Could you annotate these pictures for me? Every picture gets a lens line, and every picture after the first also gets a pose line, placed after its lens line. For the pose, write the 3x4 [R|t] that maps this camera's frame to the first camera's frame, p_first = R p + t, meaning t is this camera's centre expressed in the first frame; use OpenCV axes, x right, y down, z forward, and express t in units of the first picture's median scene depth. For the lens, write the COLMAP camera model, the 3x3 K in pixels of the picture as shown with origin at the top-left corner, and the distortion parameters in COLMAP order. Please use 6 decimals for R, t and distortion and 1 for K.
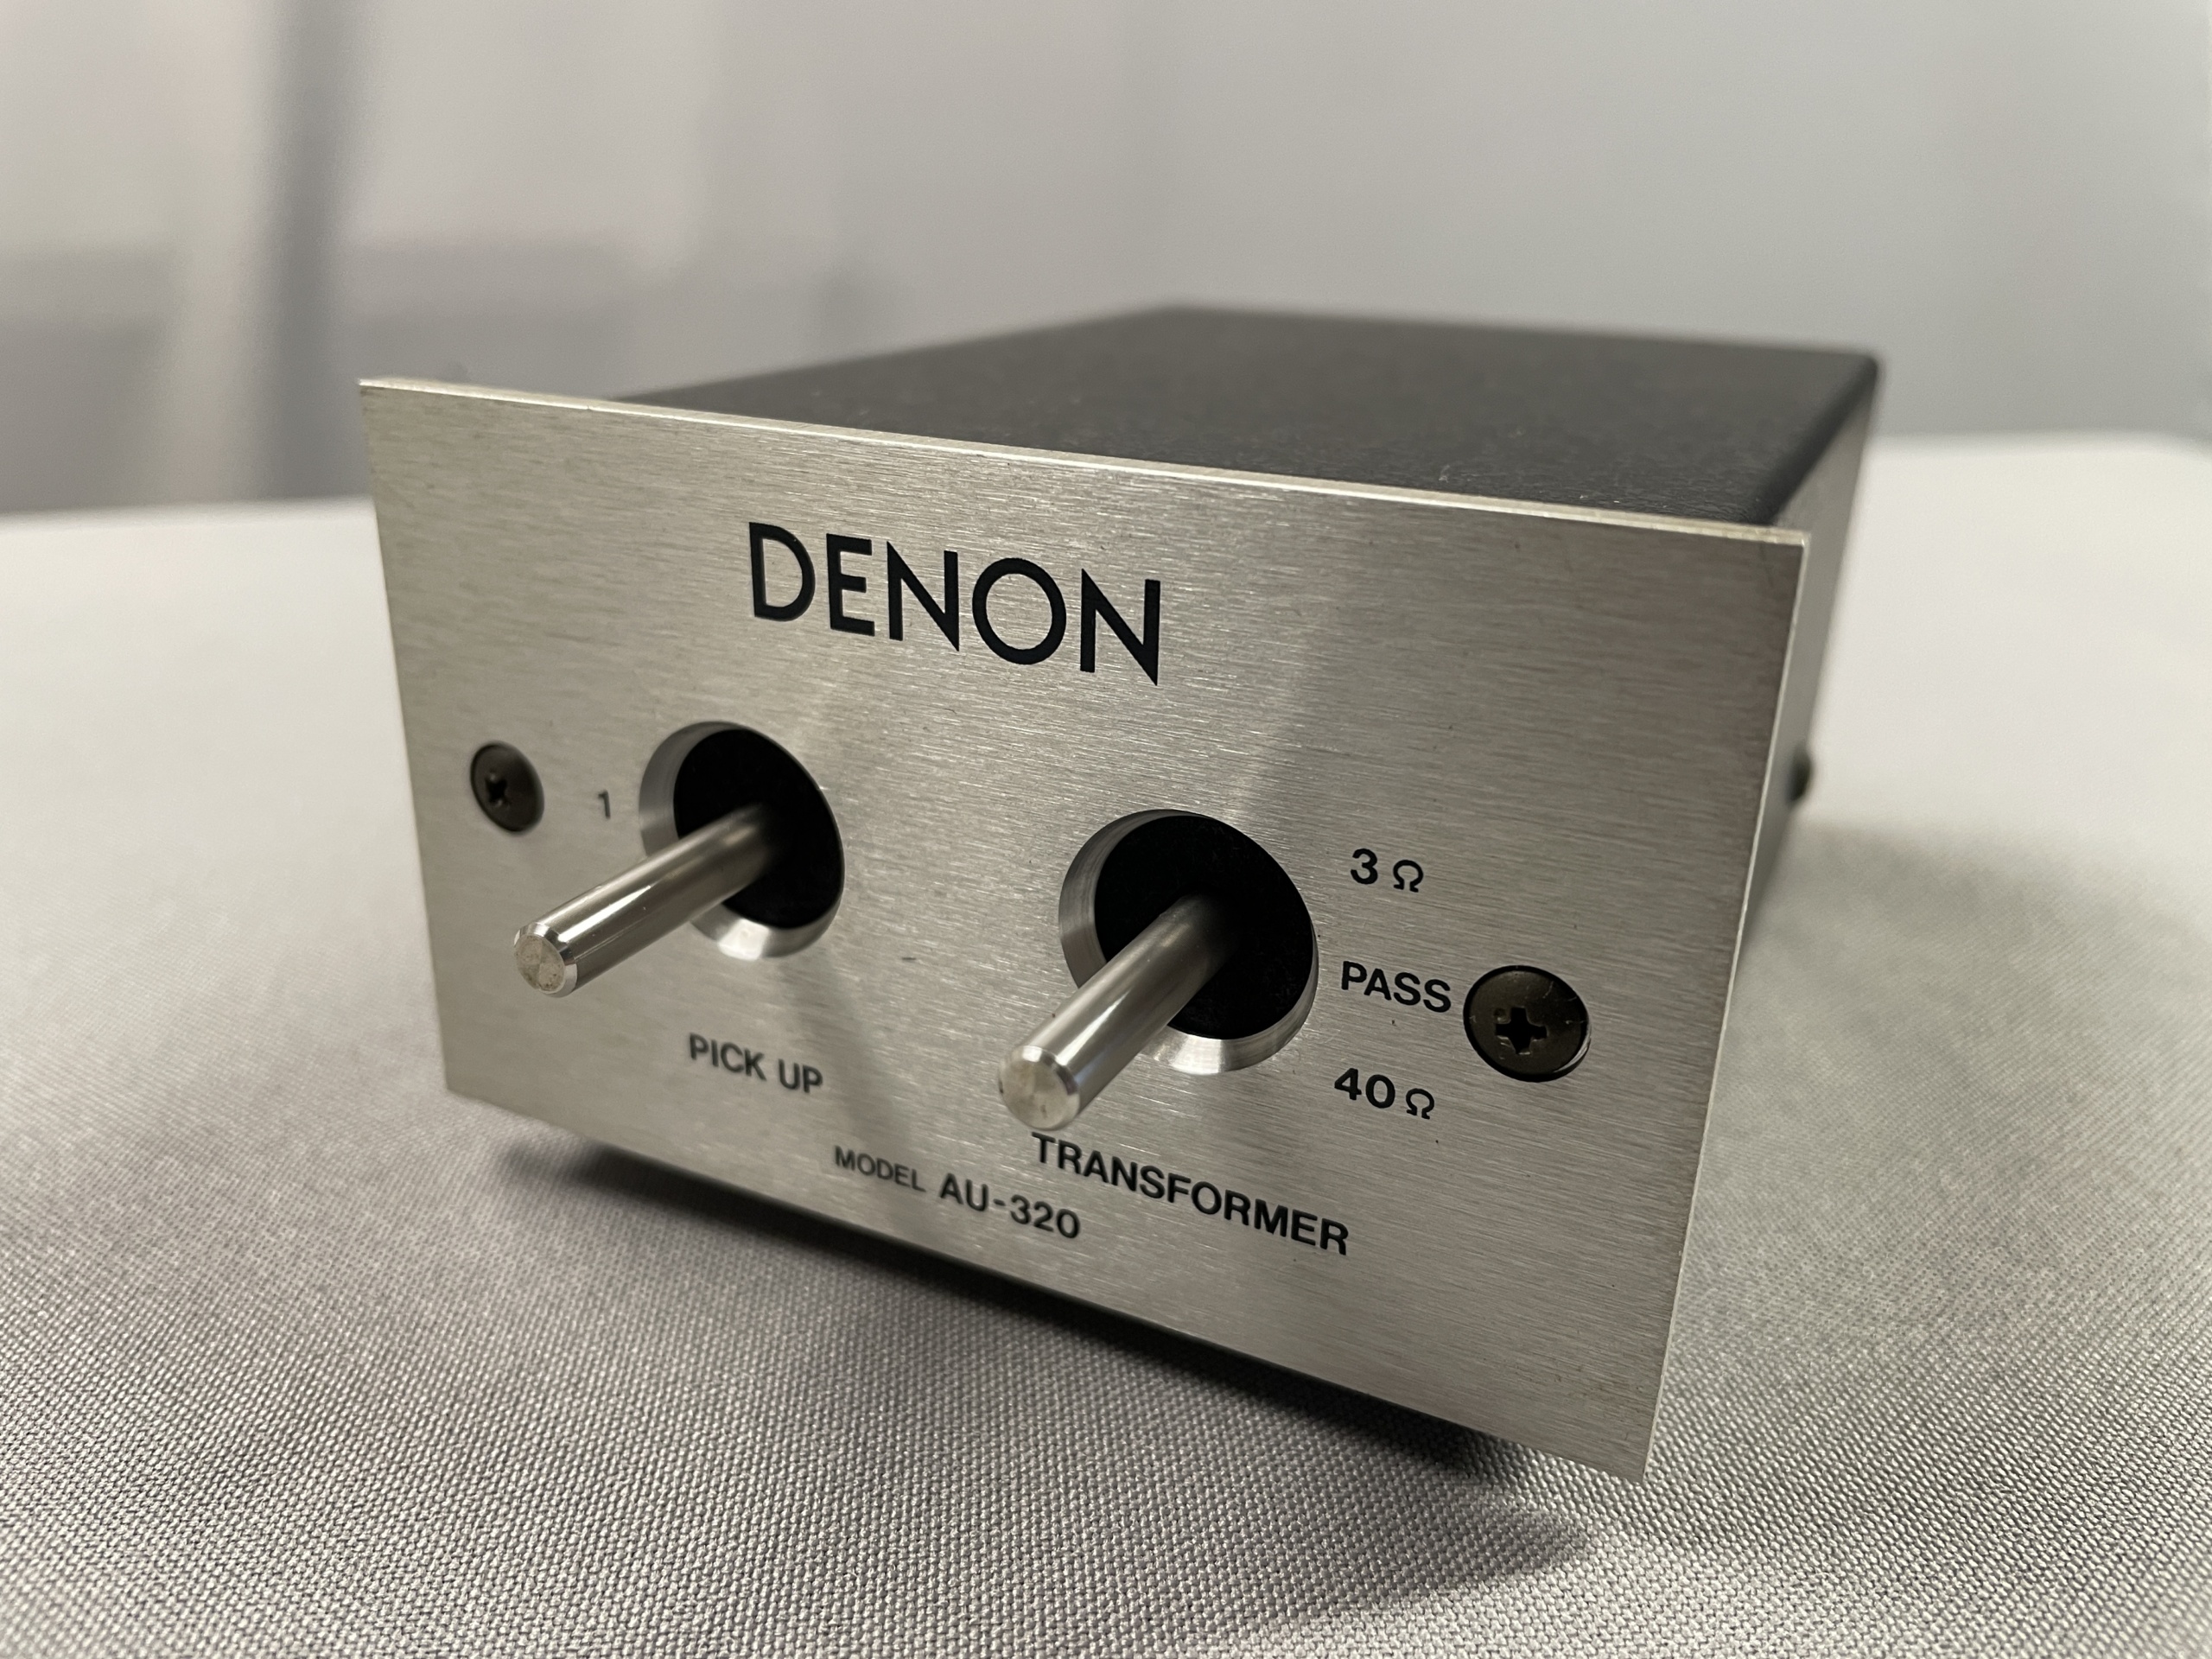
lens RADIAL K [[1683.4, 0, 1105.9], [0, 1683.4, 837.6], [0, 0, 1]] dist [0.010342, -0.000007]
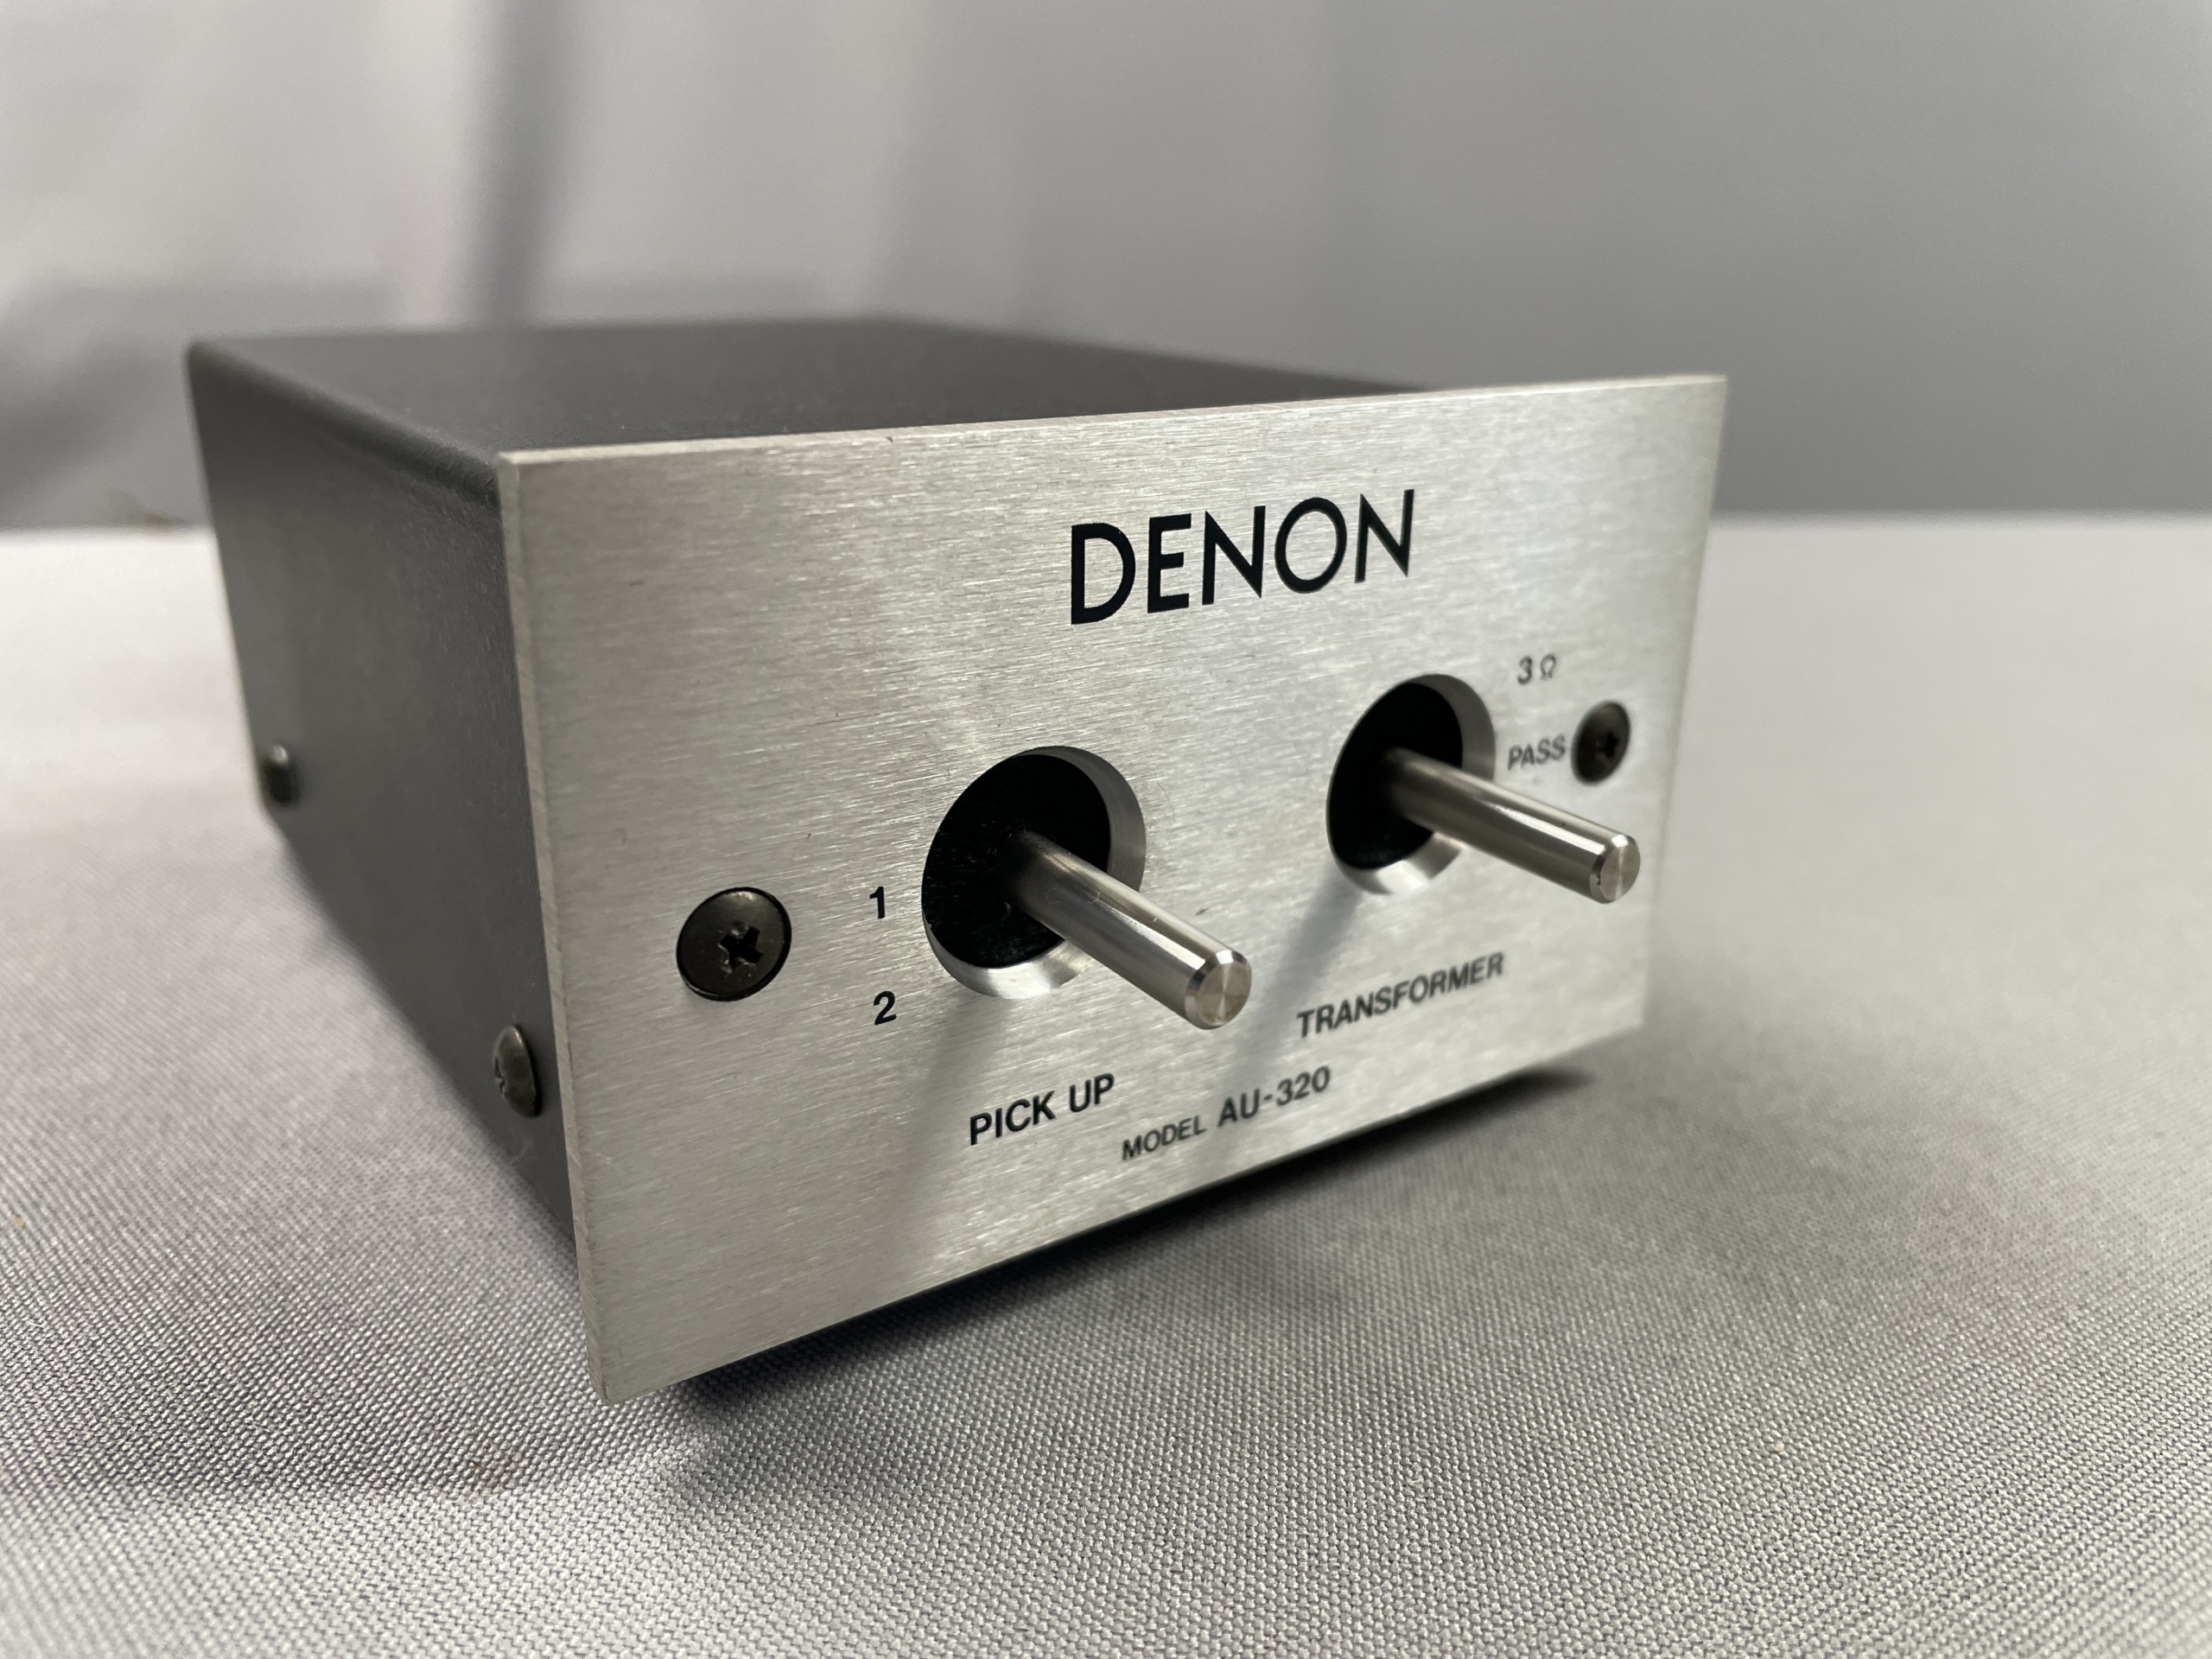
lens RADIAL K [[1683.4, 0, 1106.5], [0, 1683.4, 819.7], [0, 0, 1]] dist [0.010342, -0.000007]
pose [[0.518957, -0.329971, 0.788545, -1.011934], [0.317428, 0.930918, 0.180642, -0.199631], [-0.793677, 0.156561, 0.587849, 0.455301]]
